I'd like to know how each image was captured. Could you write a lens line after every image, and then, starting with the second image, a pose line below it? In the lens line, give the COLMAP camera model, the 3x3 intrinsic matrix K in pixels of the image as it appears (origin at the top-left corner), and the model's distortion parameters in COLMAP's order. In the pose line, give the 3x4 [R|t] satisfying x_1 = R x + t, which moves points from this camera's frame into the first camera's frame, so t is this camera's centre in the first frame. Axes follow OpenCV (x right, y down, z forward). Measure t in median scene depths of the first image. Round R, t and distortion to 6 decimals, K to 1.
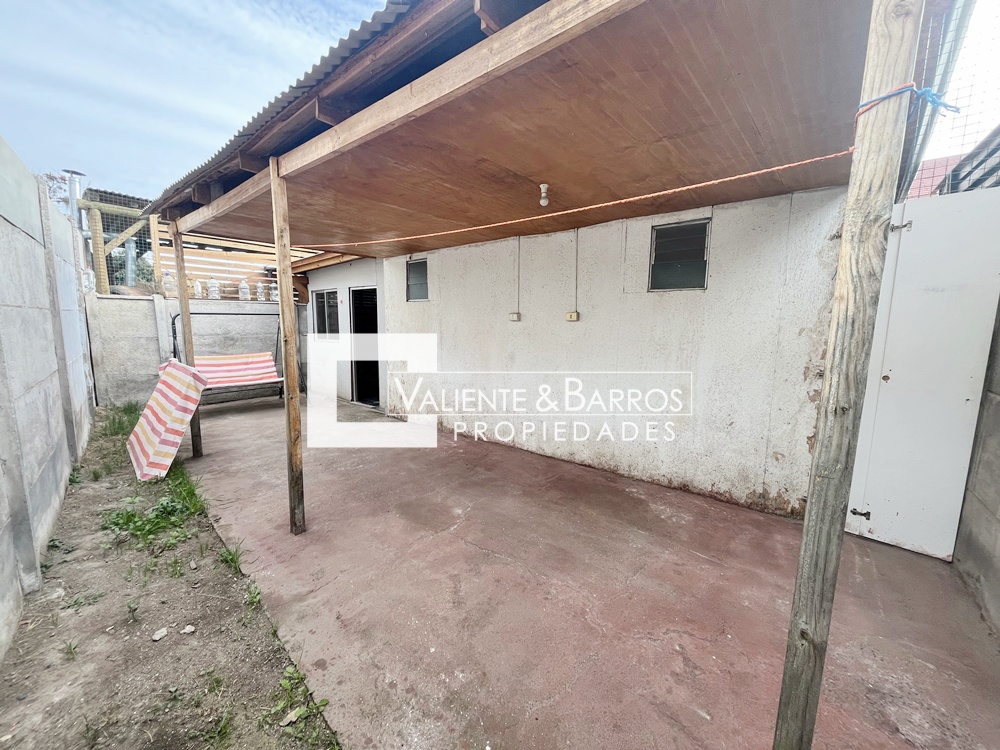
lens RADIAL K [[400.9, 0, 502.1], [0, 400.9, 370.4], [0, 0, 1]] dist [-0.001996, -0.000034]
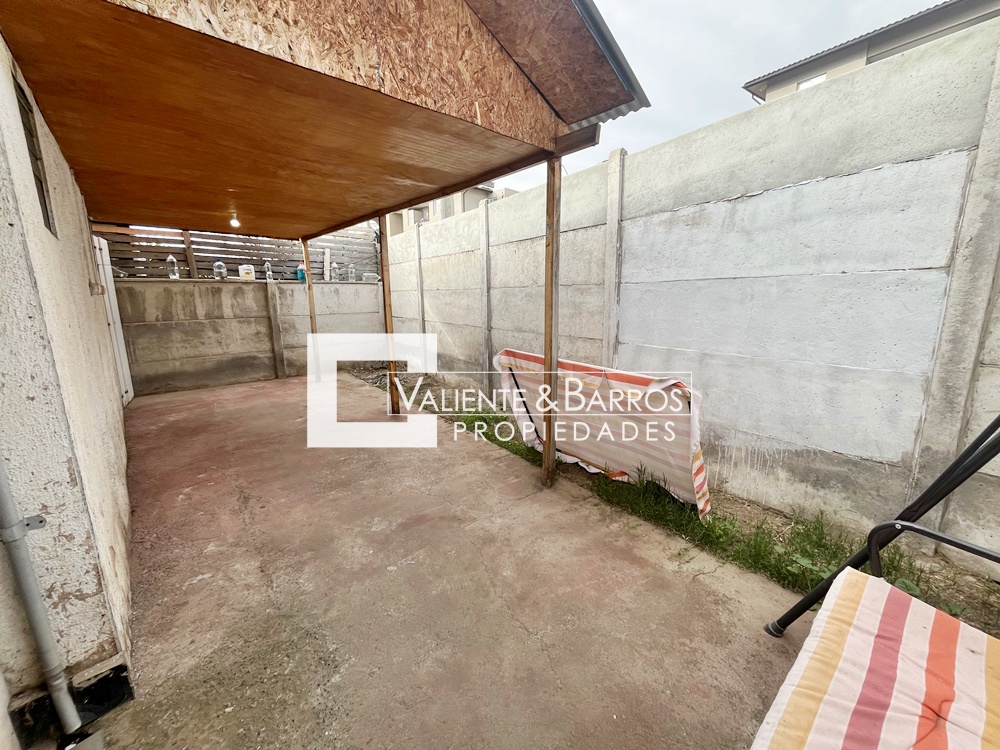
lens RADIAL K [[400.9, 0, 497.7], [0, 400.9, 373.9], [0, 0, 1]] dist [-0.001996, -0.000034]
pose [[-0.990753, -0.021351, 0.133988, -0.912422], [0.022274, 0.948549, 0.315847, -0.245920], [-0.133838, 0.315911, -0.939302, 1.926807]]
